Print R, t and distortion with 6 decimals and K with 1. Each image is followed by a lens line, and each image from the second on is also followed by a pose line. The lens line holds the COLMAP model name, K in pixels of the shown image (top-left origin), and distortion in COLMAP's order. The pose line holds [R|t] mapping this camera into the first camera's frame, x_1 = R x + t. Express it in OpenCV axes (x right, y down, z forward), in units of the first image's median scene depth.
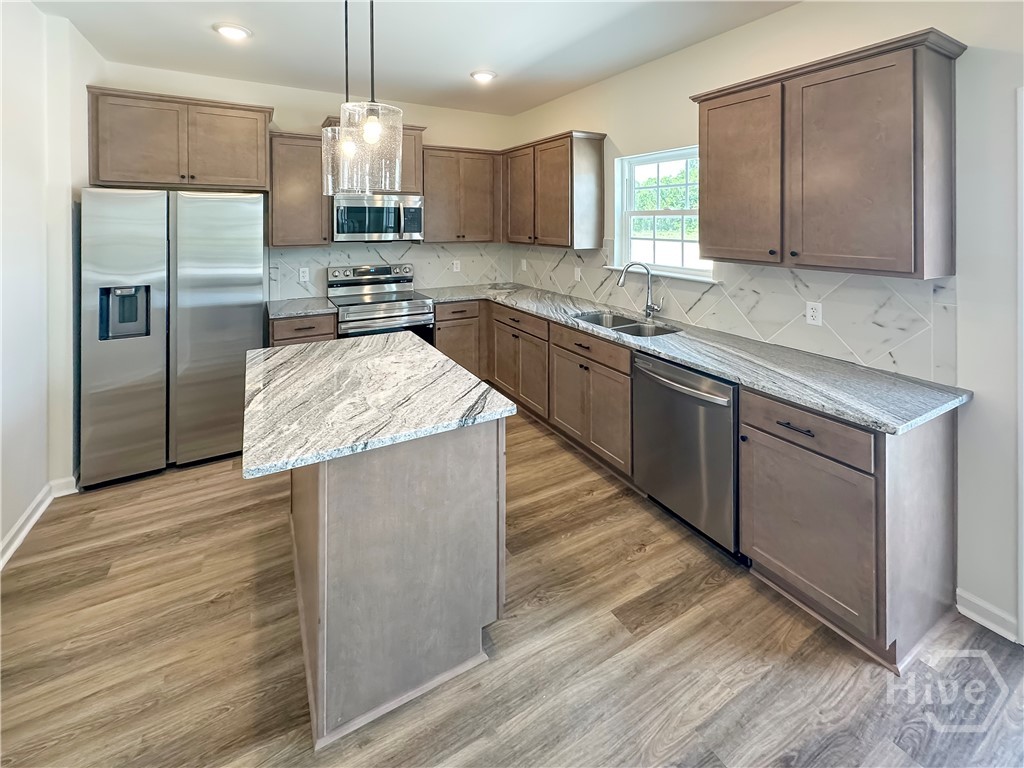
lens RADIAL K [[430.6, 0, 511.3], [0, 430.6, 361.9], [0, 0, 1]] dist [-0.000465, -0.000033]
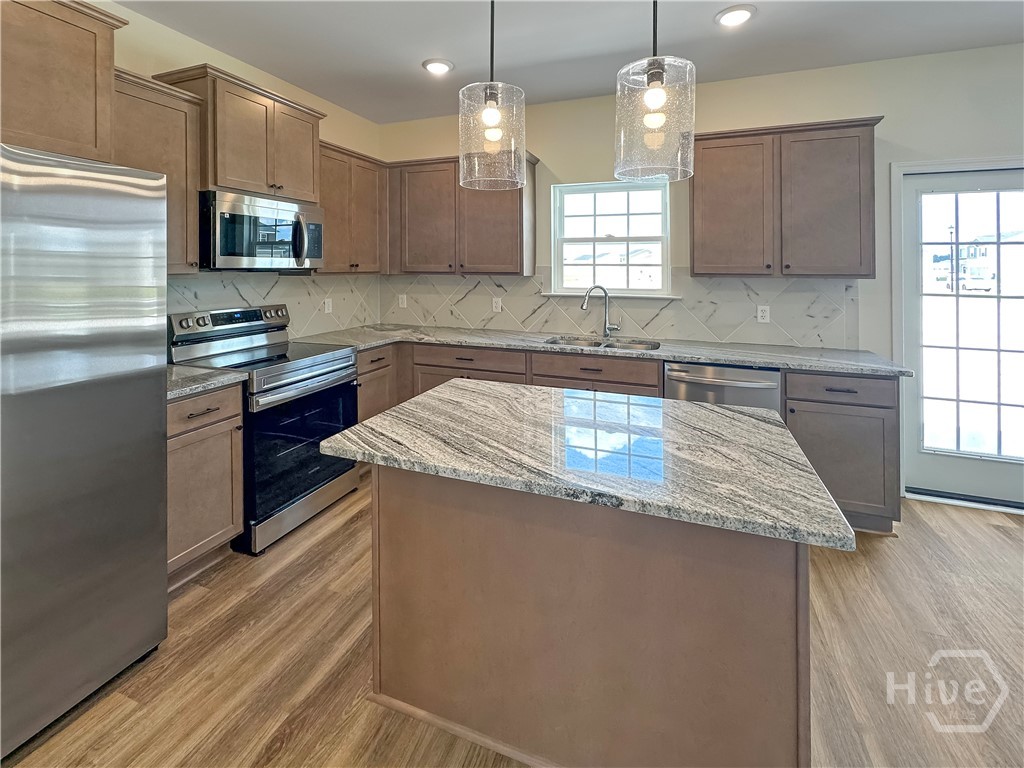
lens RADIAL K [[444.0, 0, 510.0], [0, 444.0, 397.8], [0, 0, 1]] dist [0.000587, 0.000075]
pose [[0.776476, -0.175748, 0.605142, -0.520925], [0.192610, 0.980553, 0.037632, -0.040568], [-0.599988, 0.087336, 0.795227, 0.262897]]
